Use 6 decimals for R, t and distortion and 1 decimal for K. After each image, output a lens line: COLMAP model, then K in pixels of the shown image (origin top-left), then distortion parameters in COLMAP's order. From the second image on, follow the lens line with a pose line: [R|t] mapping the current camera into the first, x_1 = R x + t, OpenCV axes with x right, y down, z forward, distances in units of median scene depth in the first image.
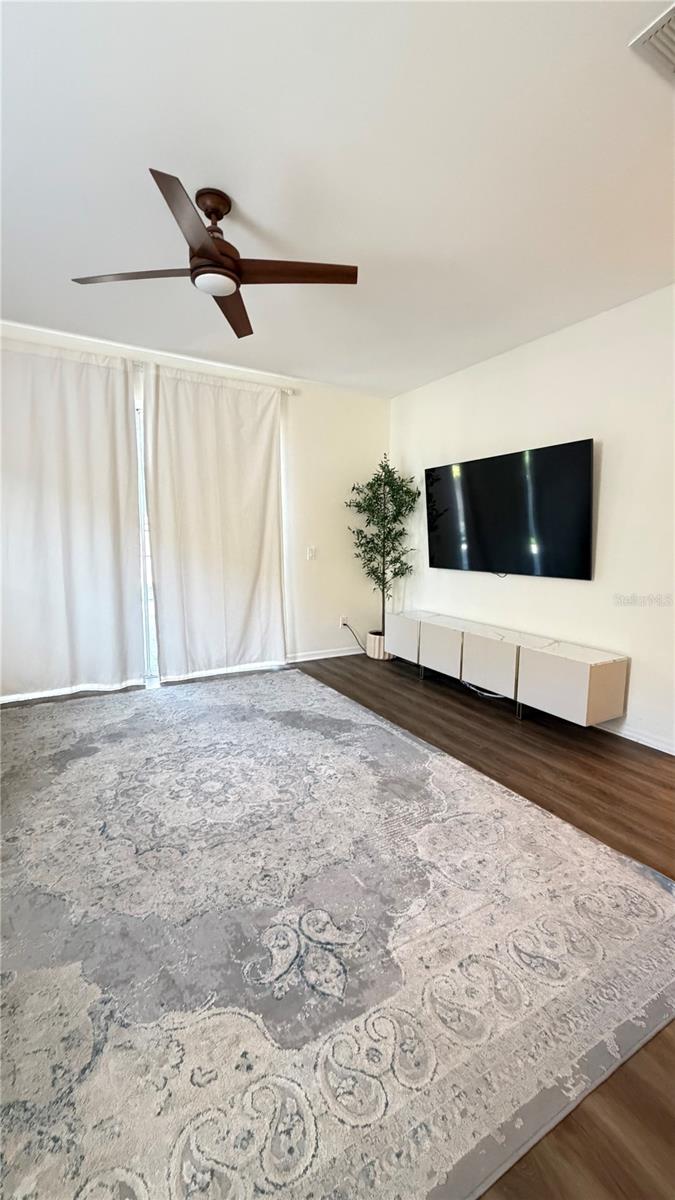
lens RADIAL K [[477.7, 0, 341.3], [0, 477.7, 594.1], [0, 0, 1]] dist [0.001709, -0.000785]
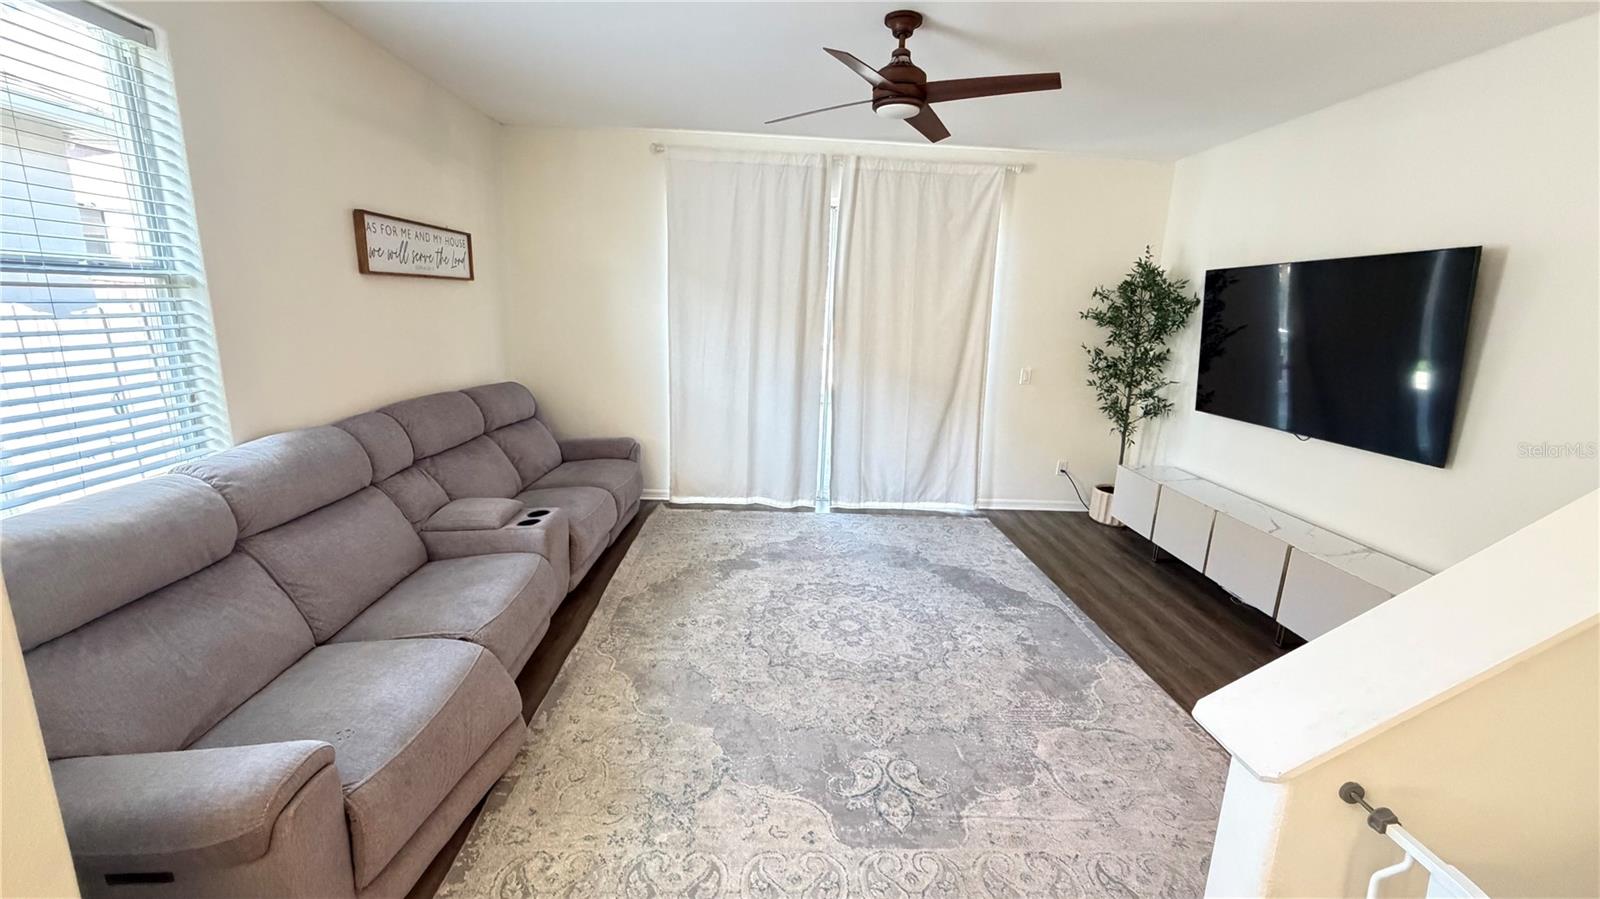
lens RADIAL K [[636.9, 0, 804.1], [0, 636.9, 450.6], [0, 0, 1]] dist [0.001709, -0.000785]
pose [[0.888429, 0.128922, -0.440537, 0.169590], [-0.088732, 0.989880, 0.110741, -0.090482], [0.450356, -0.059296, 0.890878, -0.188979]]
